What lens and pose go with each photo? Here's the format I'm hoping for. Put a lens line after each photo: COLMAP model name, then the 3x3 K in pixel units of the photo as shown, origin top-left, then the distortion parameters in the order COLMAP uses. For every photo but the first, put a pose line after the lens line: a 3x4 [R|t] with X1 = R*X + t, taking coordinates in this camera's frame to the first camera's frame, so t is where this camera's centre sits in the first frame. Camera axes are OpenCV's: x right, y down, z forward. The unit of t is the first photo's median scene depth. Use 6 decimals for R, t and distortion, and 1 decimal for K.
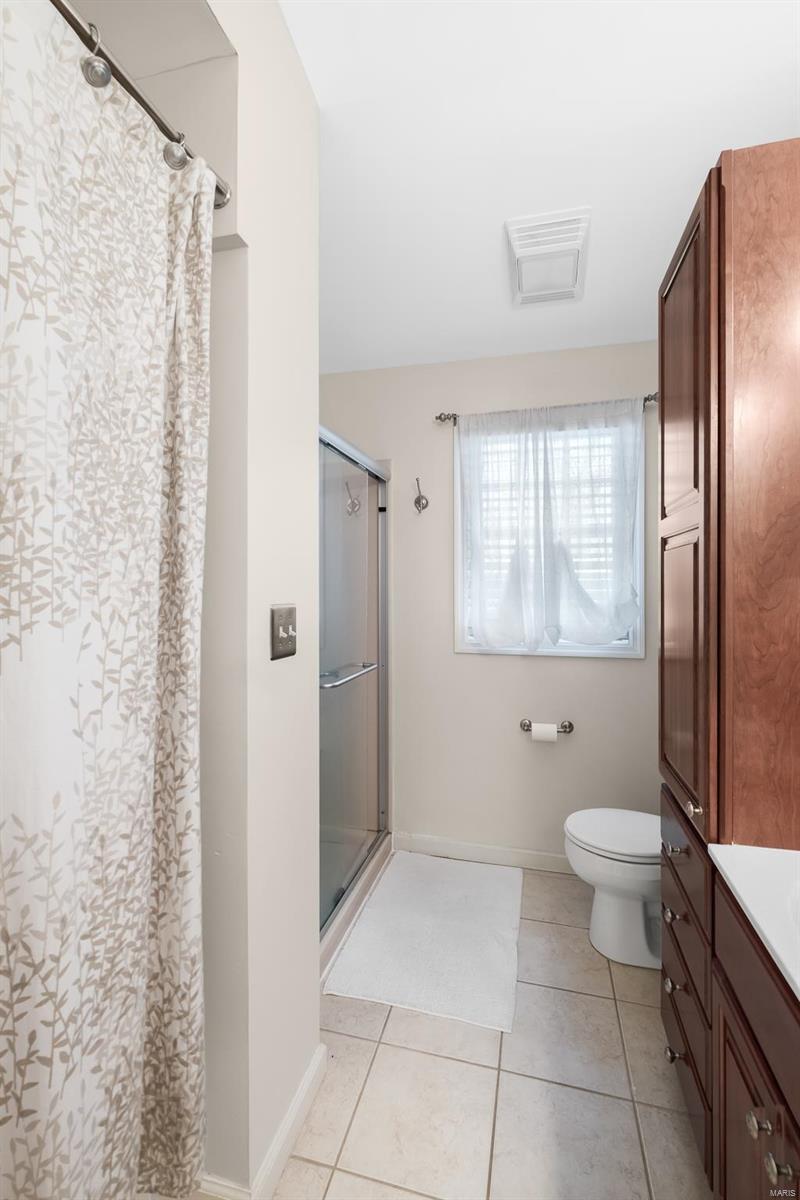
lens RADIAL K [[527.9, 0, 397.3], [0, 527.9, 582.4], [0, 0, 1]] dist [-0.001100, -0.000322]
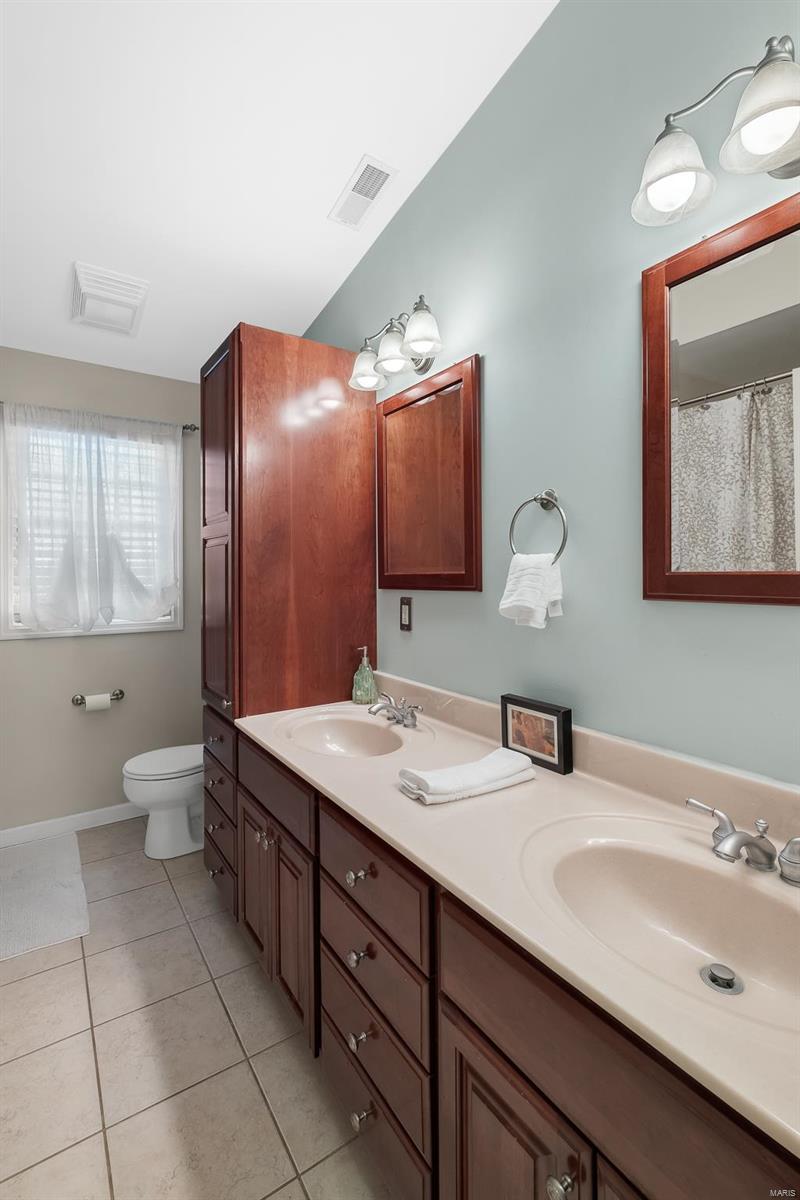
lens RADIAL K [[527.9, 0, 397.3], [0, 527.9, 582.4], [0, 0, 1]] dist [-0.001100, -0.000322]
pose [[0.657155, -0.013365, 0.753637, -0.158360], [-0.001971, 0.999809, 0.019449, 0.004711], [-0.753753, -0.014266, 0.657003, -0.235583]]
